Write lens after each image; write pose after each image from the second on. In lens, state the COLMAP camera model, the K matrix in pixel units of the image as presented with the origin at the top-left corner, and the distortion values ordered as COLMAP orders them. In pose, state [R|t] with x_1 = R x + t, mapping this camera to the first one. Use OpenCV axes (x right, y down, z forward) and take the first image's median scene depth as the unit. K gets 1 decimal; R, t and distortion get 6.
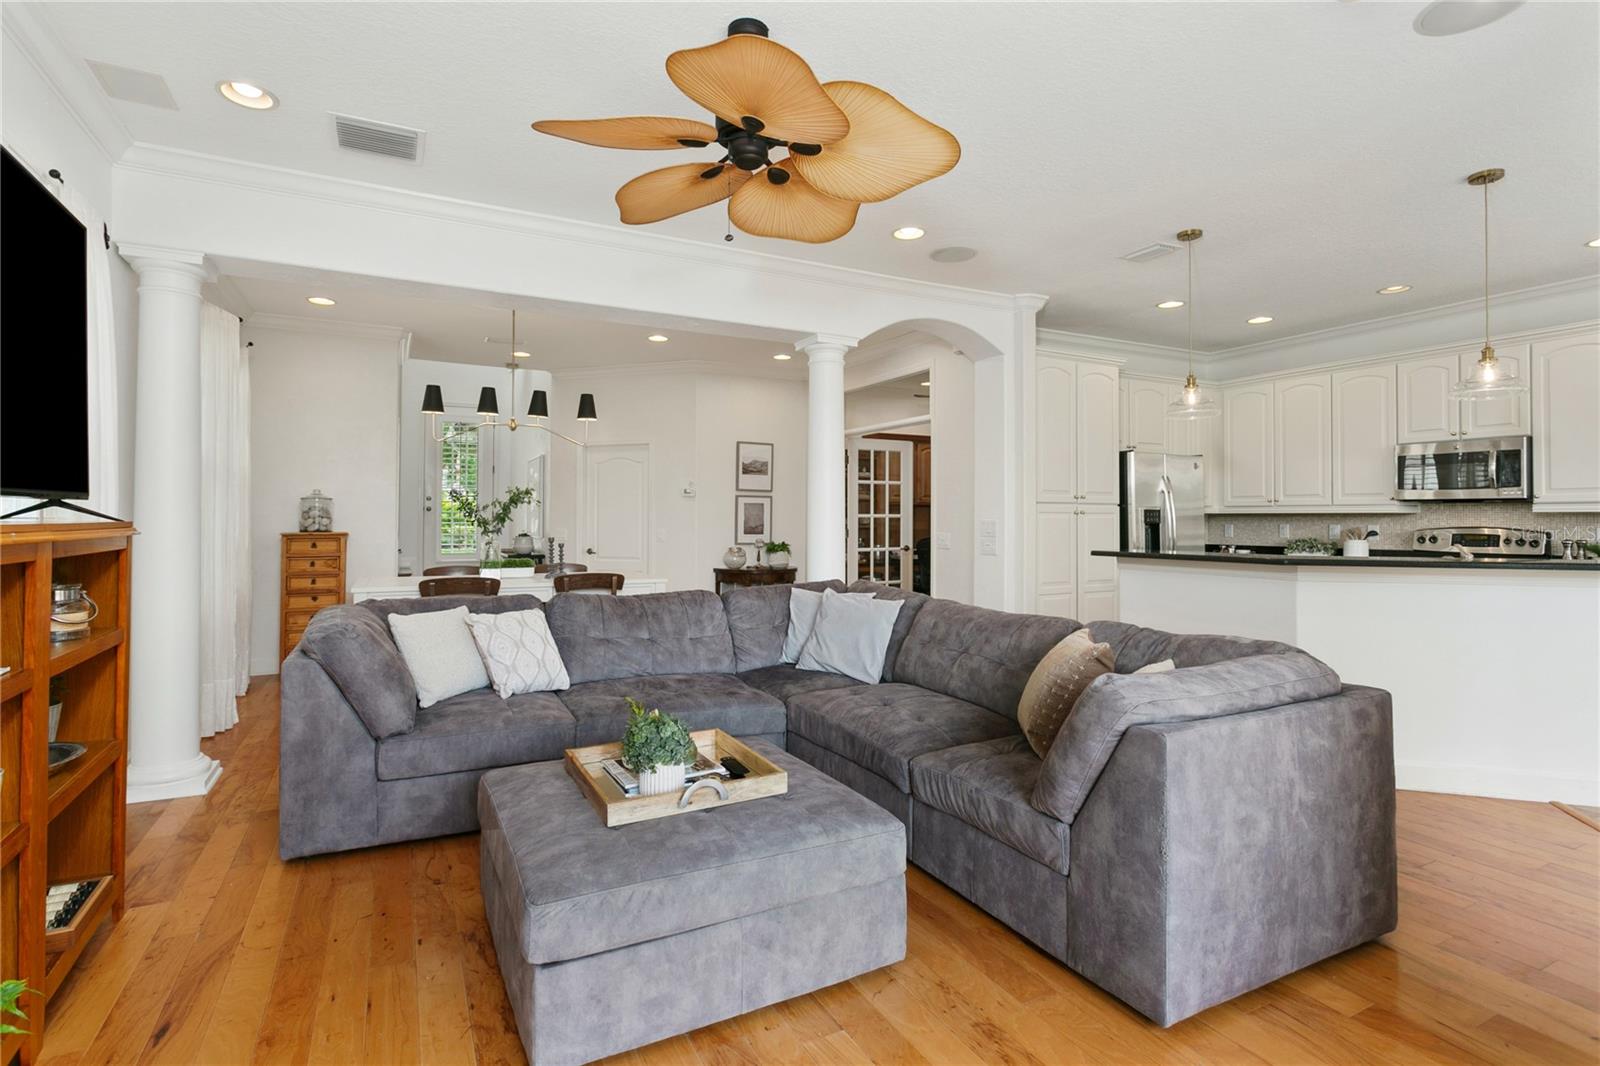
lens RADIAL K [[776.4, 0, 797.8], [0, 776.4, 501.0], [0, 0, 1]] dist [0.001221, 0.001194]
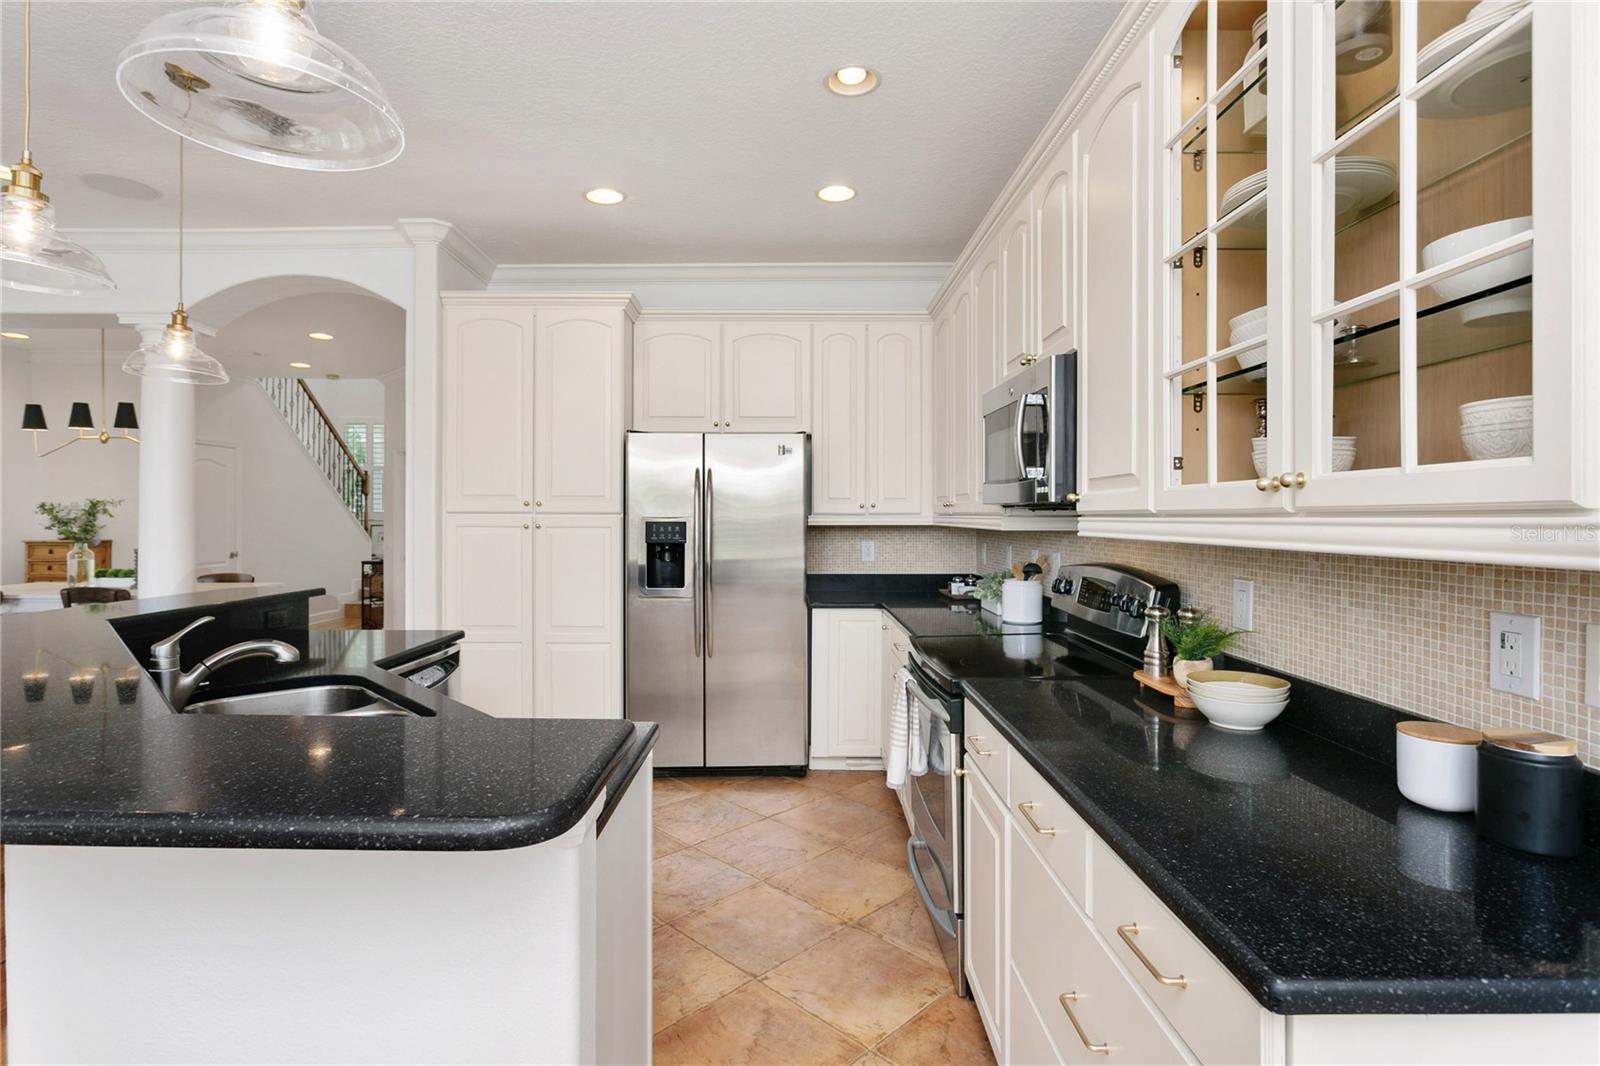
lens RADIAL K [[787.3, 0, 788.8], [0, 787.3, 521.7], [0, 0, 1]] dist [-0.009561, 0.001317]
pose [[0.888489, 0.002288, -0.458893, 0.898584], [0.012437, 0.999500, 0.029063, -0.006930], [0.458730, -0.031530, 0.888016, 0.497497]]
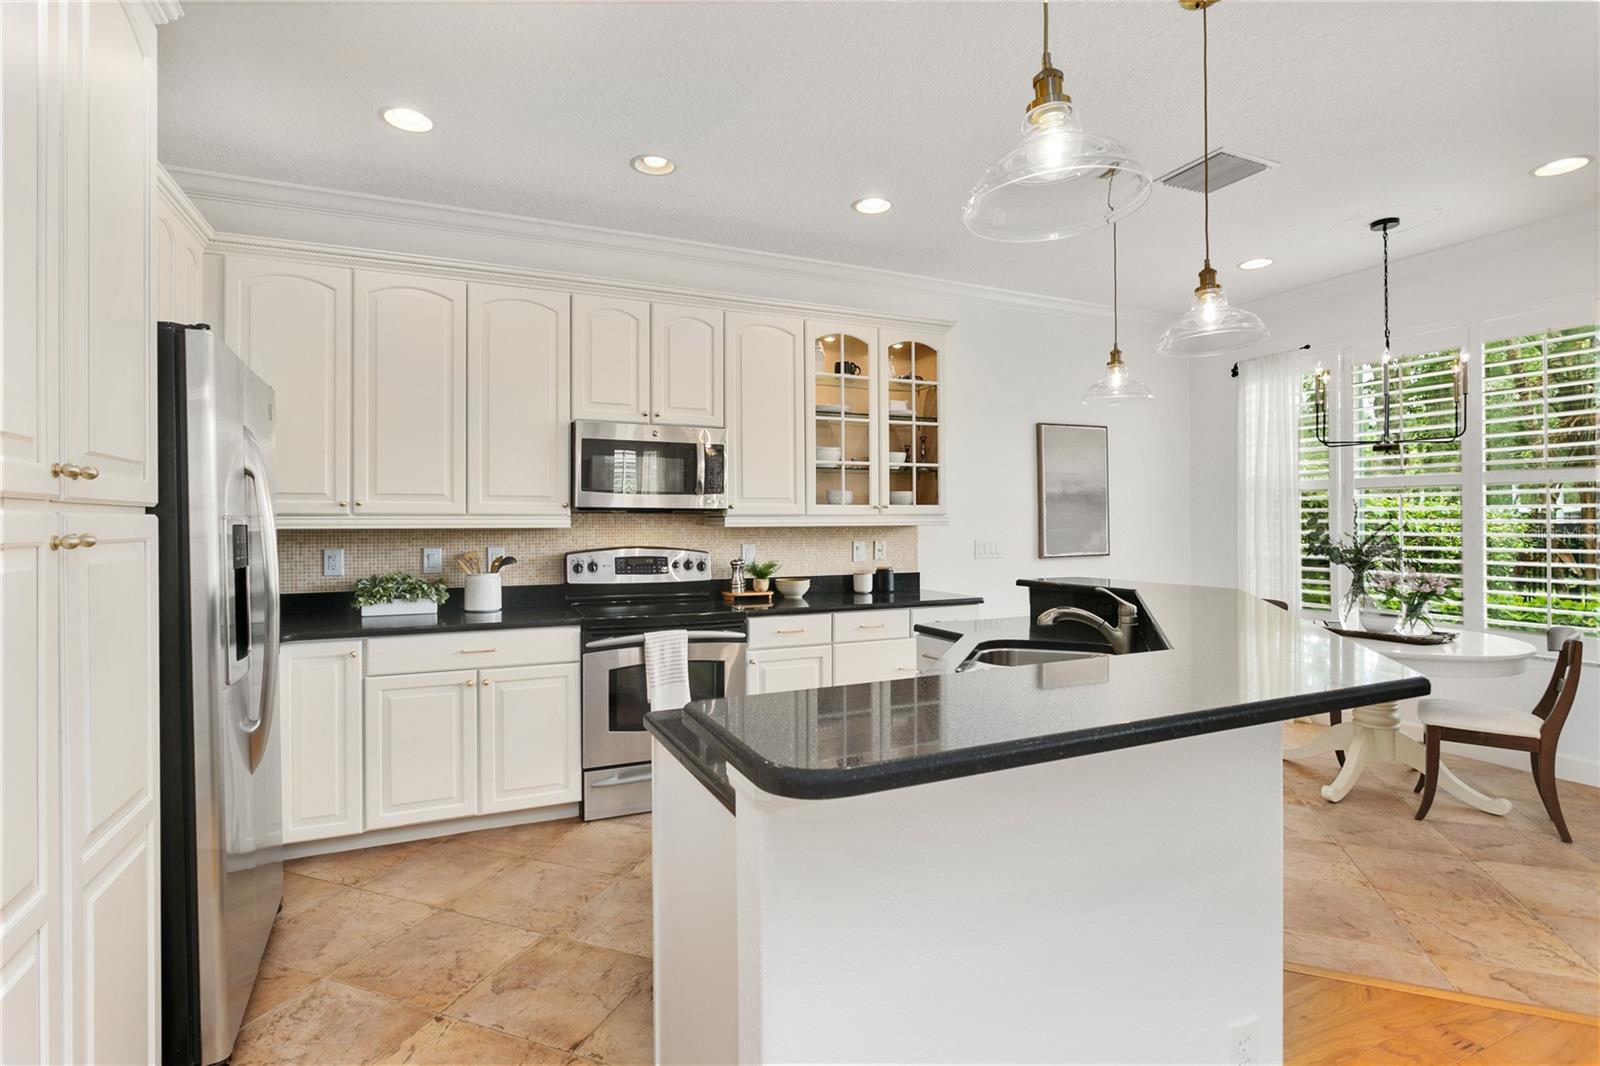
lens RADIAL K [[758.1, 0, 792.5], [0, 758.1, 522.1], [0, 0, 1]] dist [-0.040238, 0.000142]
pose [[0.059069, -0.002908, 0.998250, 0.172158], [-0.018909, 0.999813, 0.004031, 0.004733], [-0.998075, -0.019114, 0.059003, 0.798271]]
